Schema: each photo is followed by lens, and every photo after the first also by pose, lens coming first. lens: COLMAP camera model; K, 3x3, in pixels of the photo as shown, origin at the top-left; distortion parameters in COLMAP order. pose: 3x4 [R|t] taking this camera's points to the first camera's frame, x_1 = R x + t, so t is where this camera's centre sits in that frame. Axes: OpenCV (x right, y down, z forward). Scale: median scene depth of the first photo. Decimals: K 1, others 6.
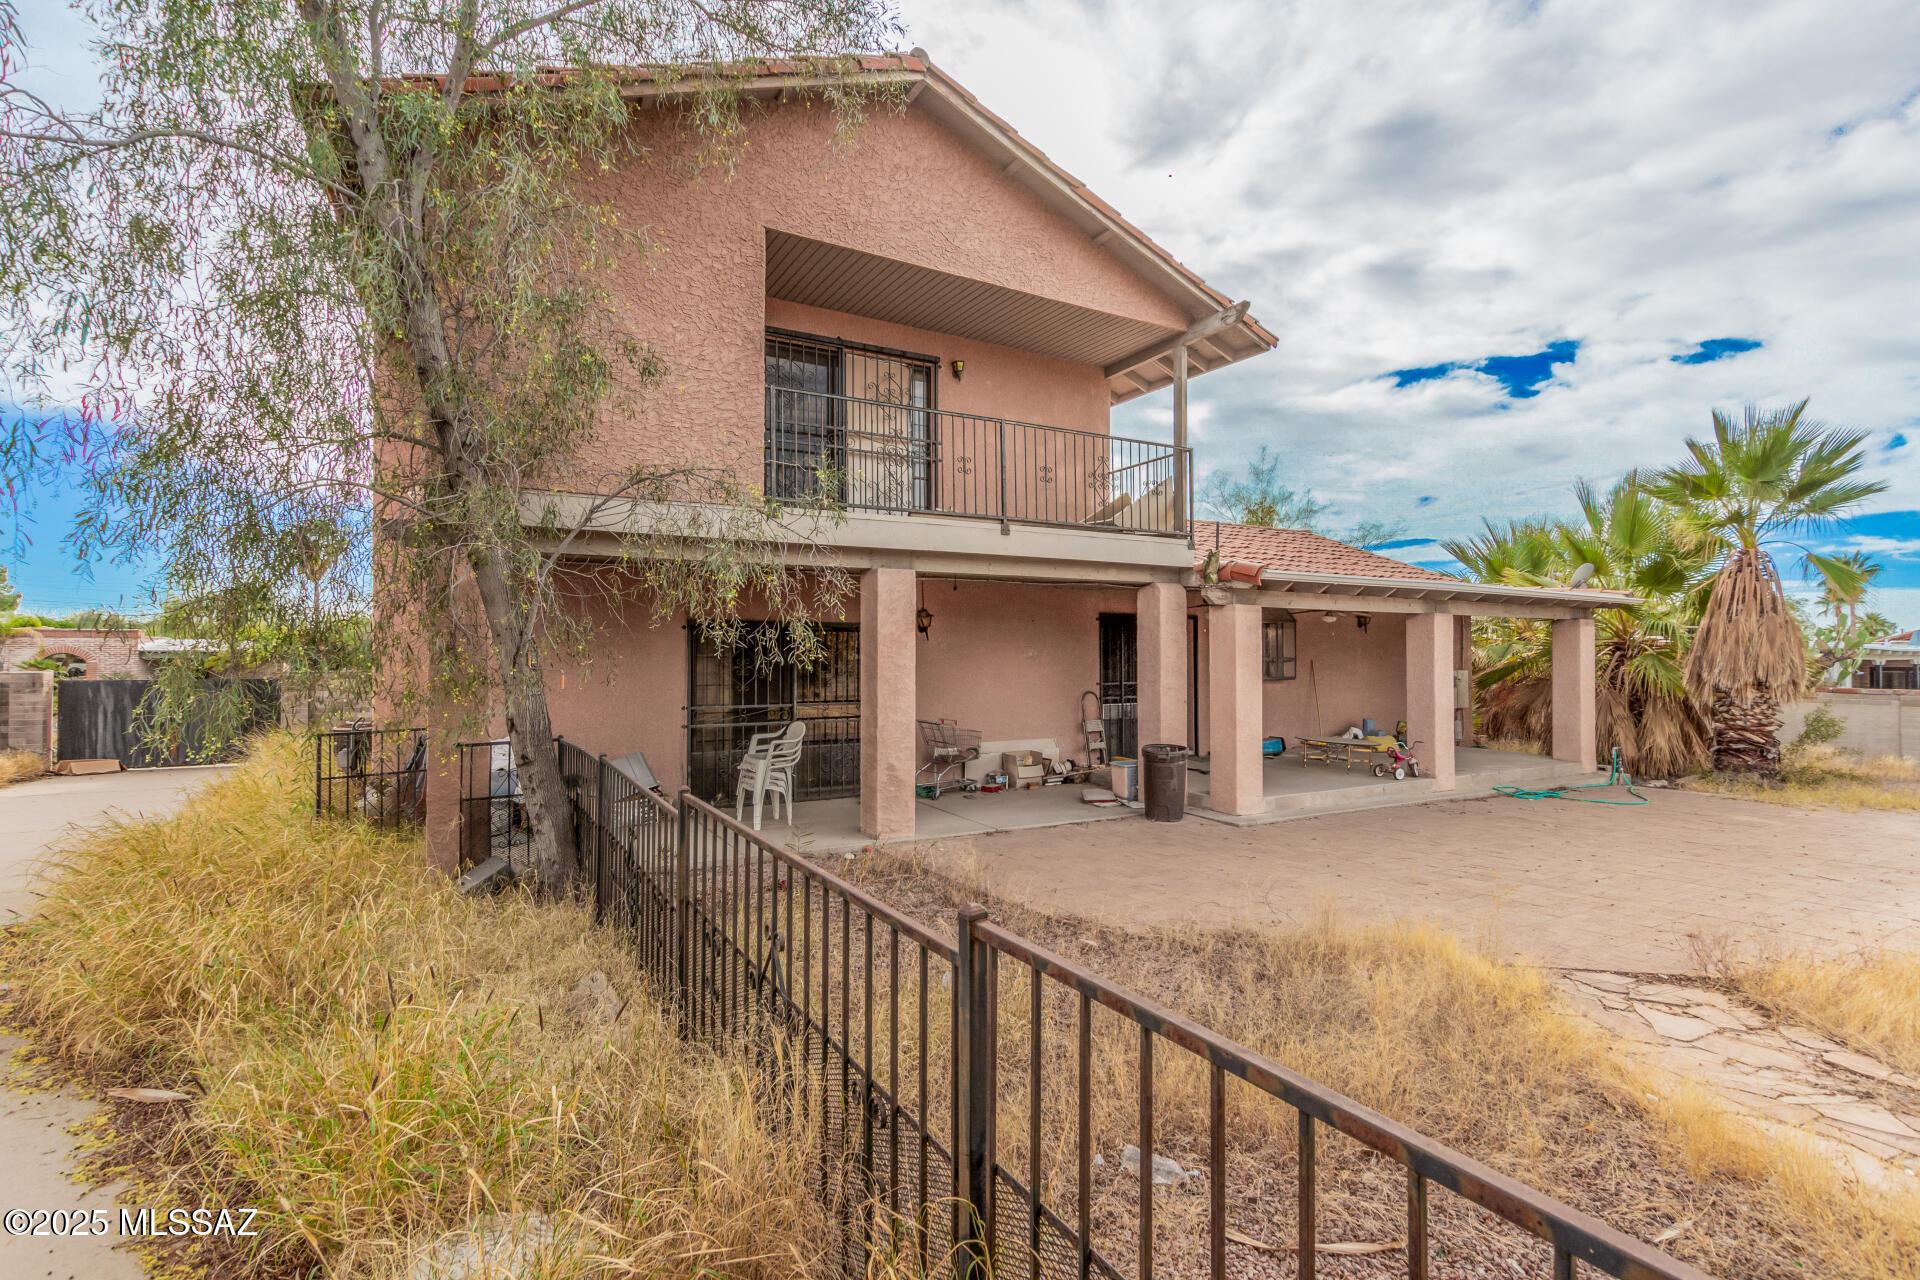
lens RADIAL K [[895.8, 0, 960.0], [0, 895.8, 640.0], [0, 0, 1]] dist [0.003274, 0.000233]
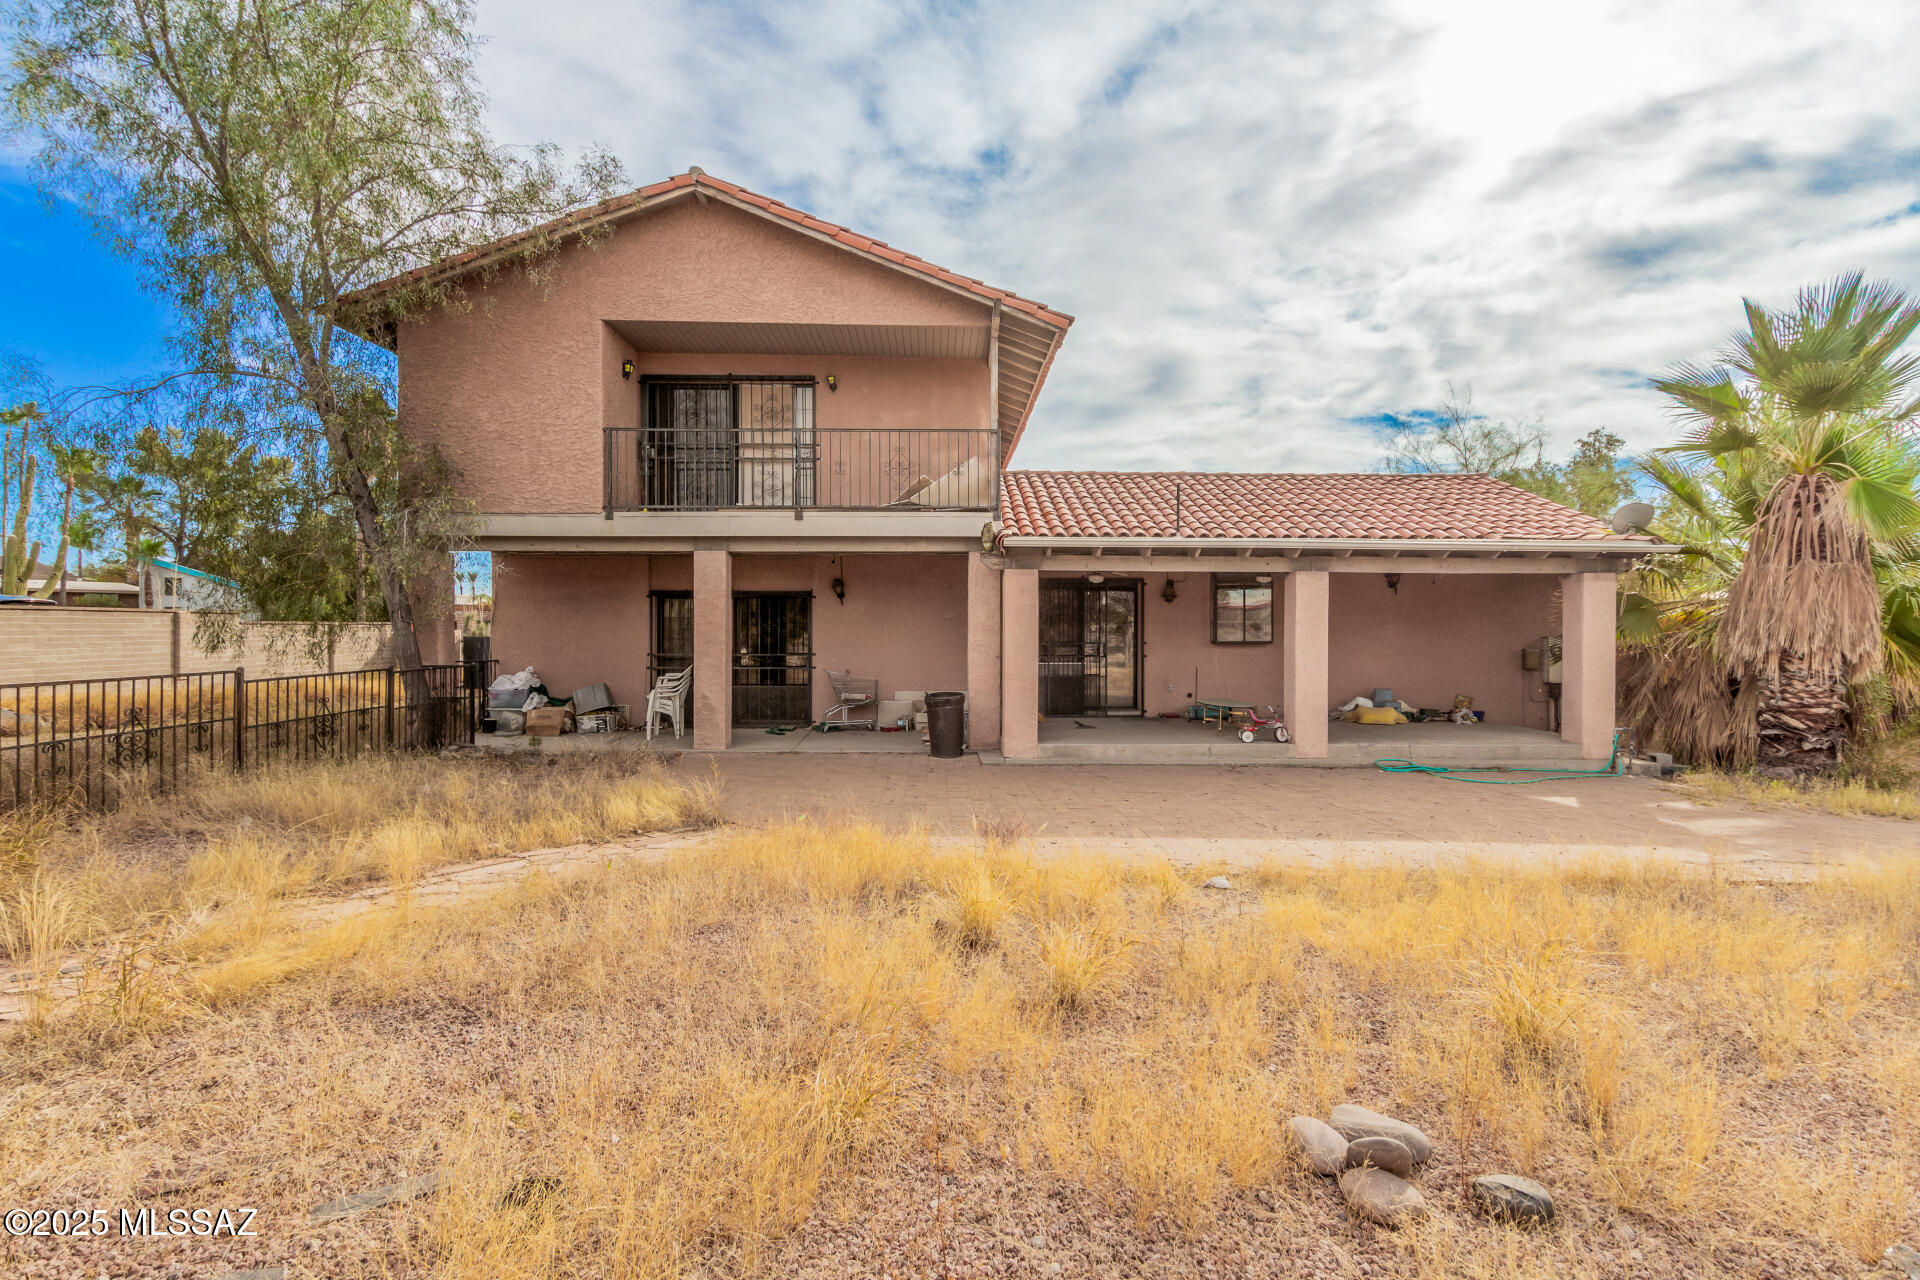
lens RADIAL K [[962.5, 0, 960.0], [0, 962.5, 640.0], [0, 0, 1]] dist [-0.002955, -0.000220]
pose [[0.878263, 0.007743, -0.478115, 0.814312], [0.005018, 0.999665, 0.025408, 0.017157], [0.478151, -0.024714, 0.877930, -0.081018]]
